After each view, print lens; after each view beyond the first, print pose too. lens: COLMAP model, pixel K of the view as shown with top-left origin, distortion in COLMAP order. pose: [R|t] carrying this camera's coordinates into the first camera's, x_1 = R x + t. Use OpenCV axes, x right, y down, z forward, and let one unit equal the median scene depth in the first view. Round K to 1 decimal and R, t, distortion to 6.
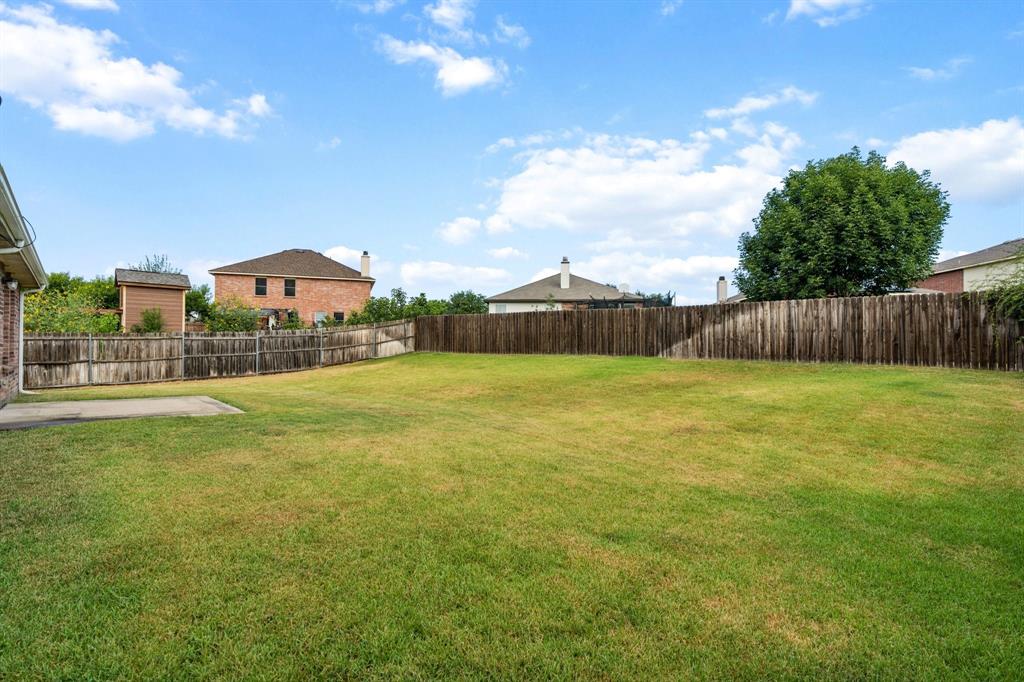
lens RADIAL K [[472.0, 0, 512.0], [0, 472.0, 341.0], [0, 0, 1]] dist [-0.001935, 0.000322]
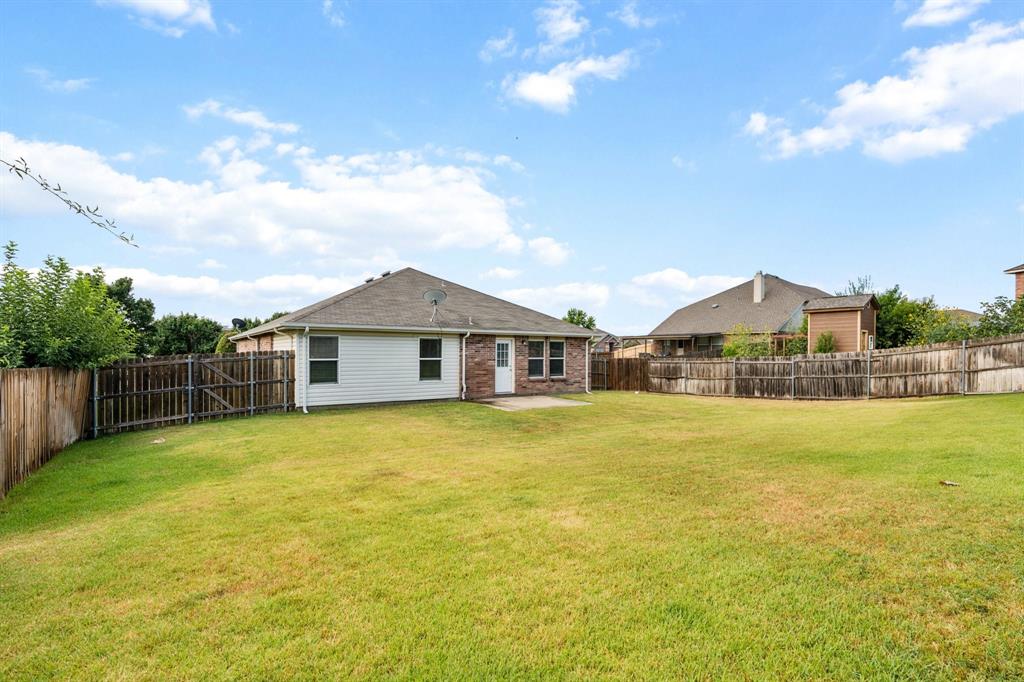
lens RADIAL K [[472.0, 0, 512.0], [0, 472.0, 341.0], [0, 0, 1]] dist [-0.001935, 0.000322]
pose [[-0.120817, -0.025437, -0.992349, 0.554321], [0.009896, 0.999591, -0.026827, -0.032047], [0.992625, -0.013061, -0.120516, 0.552231]]
